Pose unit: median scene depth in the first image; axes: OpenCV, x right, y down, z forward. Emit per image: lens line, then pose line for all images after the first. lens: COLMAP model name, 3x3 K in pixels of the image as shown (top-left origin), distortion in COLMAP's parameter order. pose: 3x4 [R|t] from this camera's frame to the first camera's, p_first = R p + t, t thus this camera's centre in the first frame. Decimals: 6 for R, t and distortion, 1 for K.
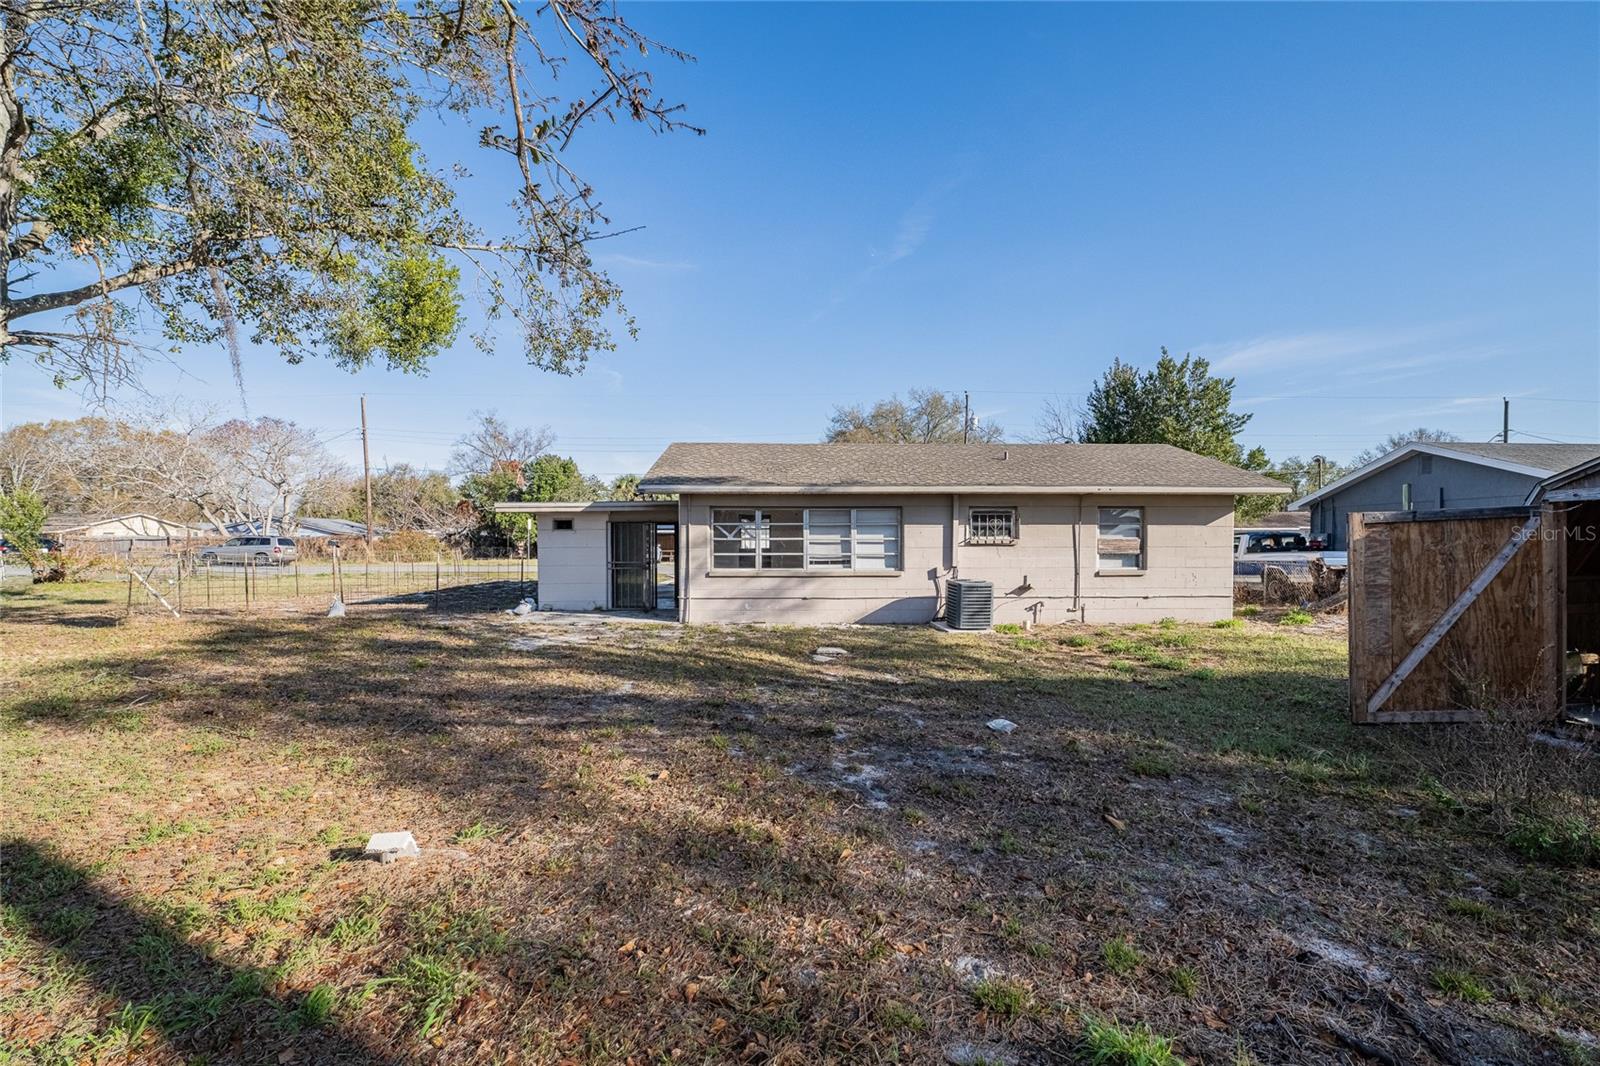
lens RADIAL K [[652.3, 0, 793.7], [0, 652.3, 548.2], [0, 0, 1]] dist [-0.009082, 0.000215]
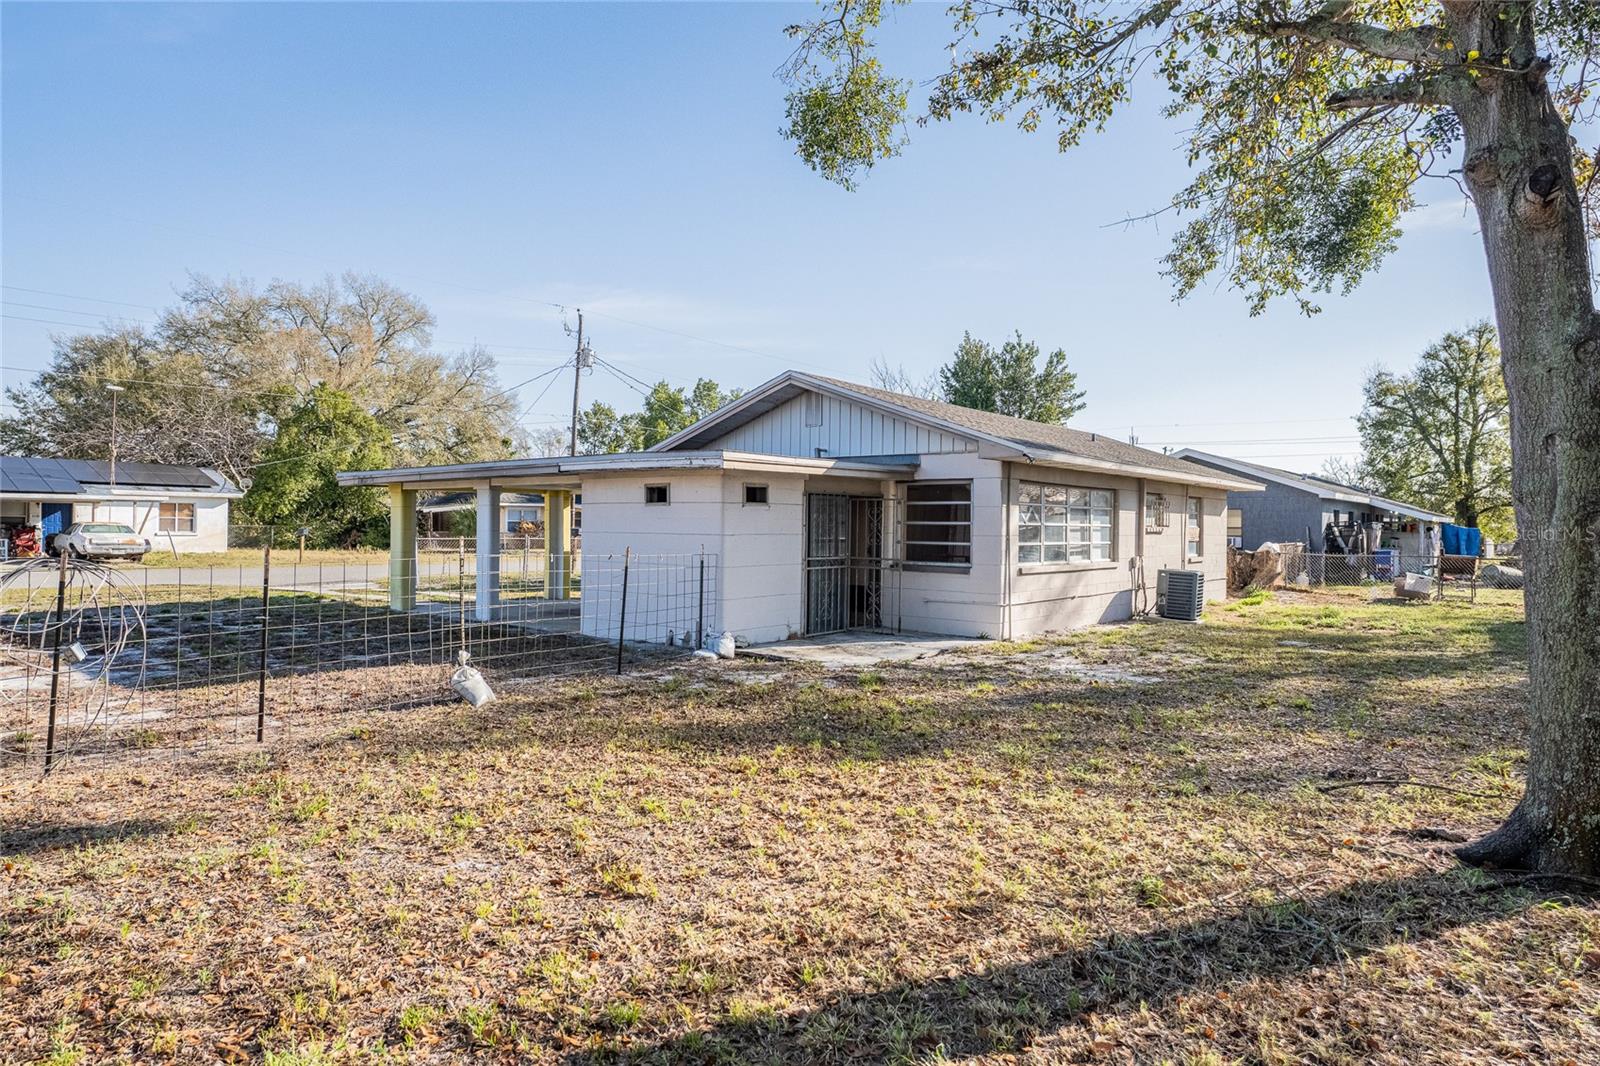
lens RADIAL K [[968.7, 0, 818.5], [0, 968.7, 515.0], [0, 0, 1]] dist [0.003260, -0.003504]
pose [[0.631079, 0.018675, 0.775494, -1.113293], [-0.002084, 0.999747, -0.022379, 0.001083], [-0.775716, 0.012507, 0.630958, 0.475574]]
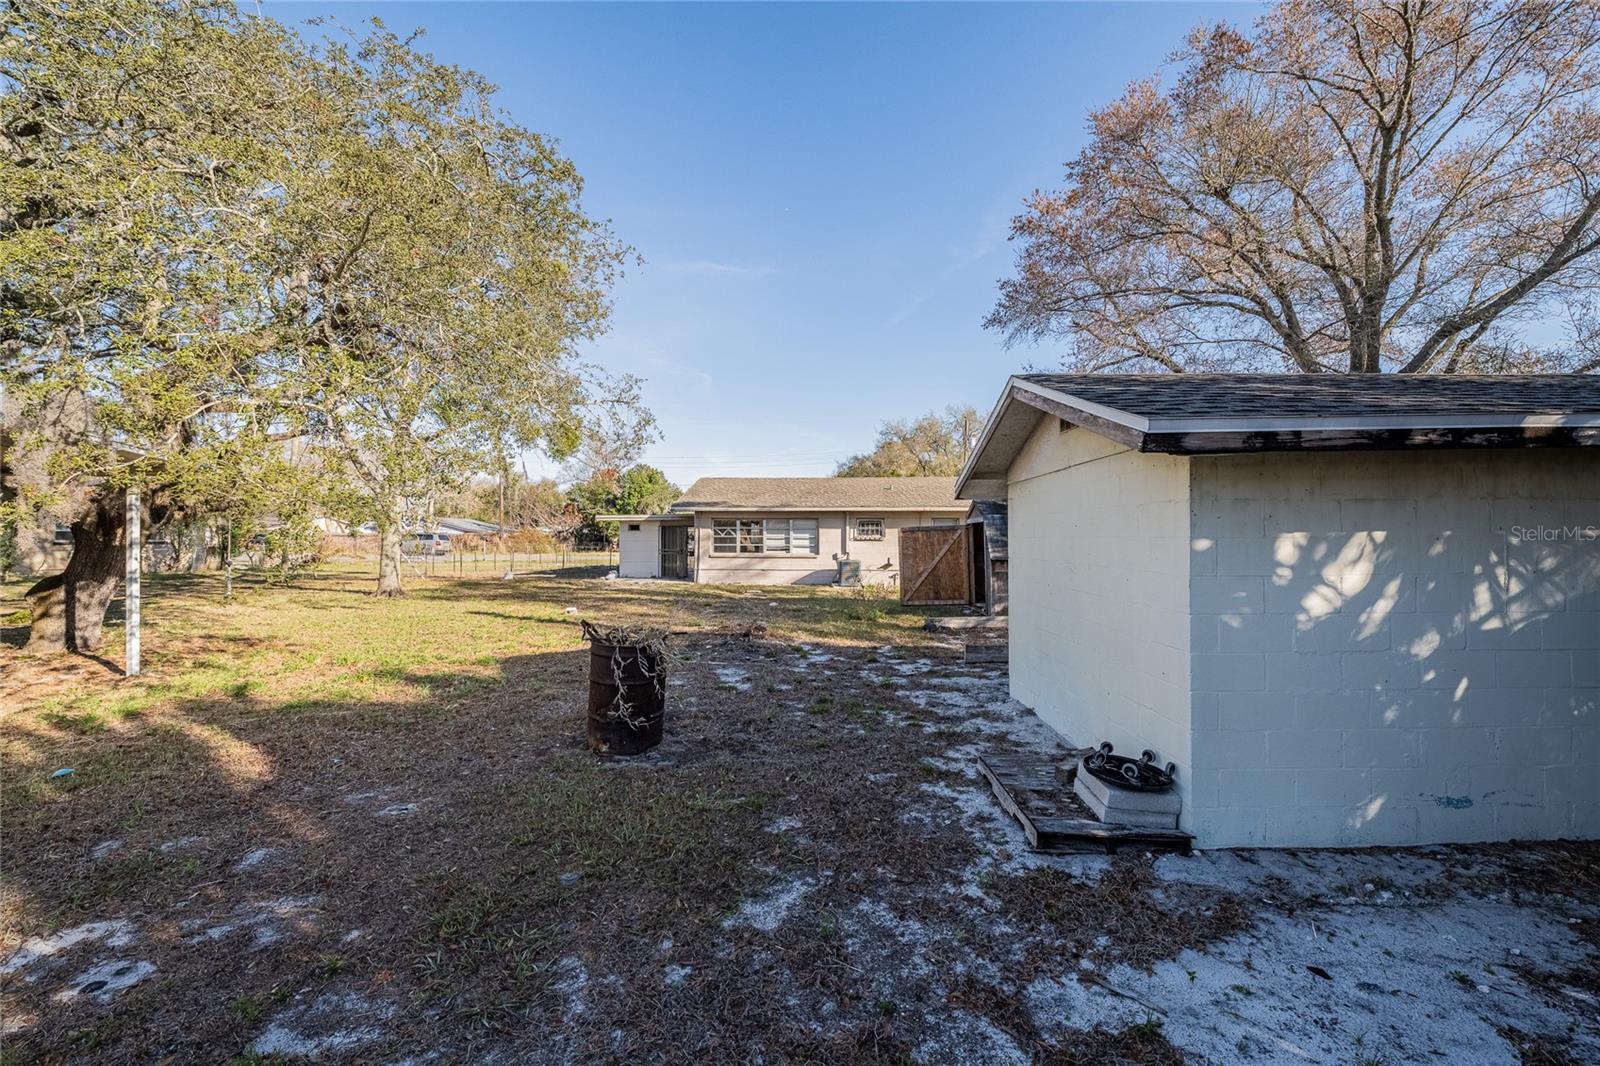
lens RADIAL K [[652.3, 0, 824.7], [0, 652.3, 520.9], [0, 0, 1]] dist [-0.009082, 0.000215]
pose [[0.995984, 0.001141, -0.089520, 0.339070], [-0.004542, 0.999275, -0.037800, 0.010065], [0.089412, 0.038055, 0.995268, -0.751555]]
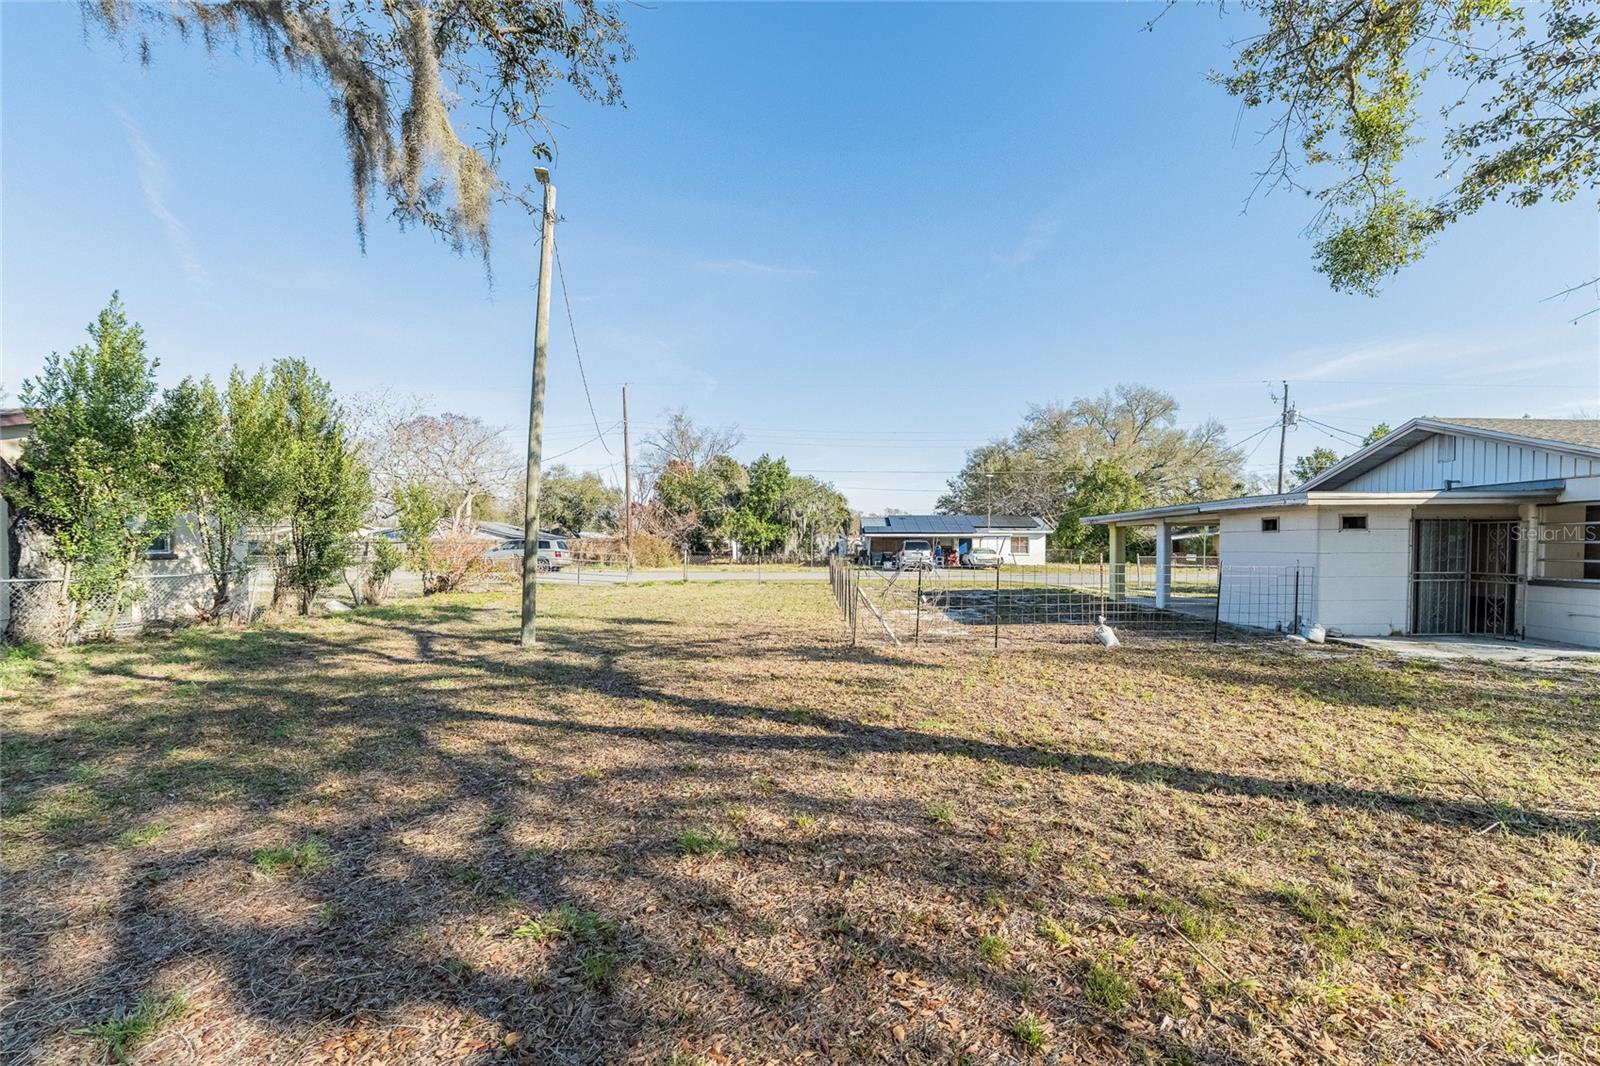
lens RADIAL K [[652.3, 0, 814.3], [0, 652.3, 556.6], [0, 0, 1]] dist [-0.009082, 0.000215]
pose [[0.999761, 0.004194, -0.021435, -1.092412], [-0.004133, 0.999987, 0.002915, 0.004263], [0.021447, -0.002825, 0.999766, 0.266701]]
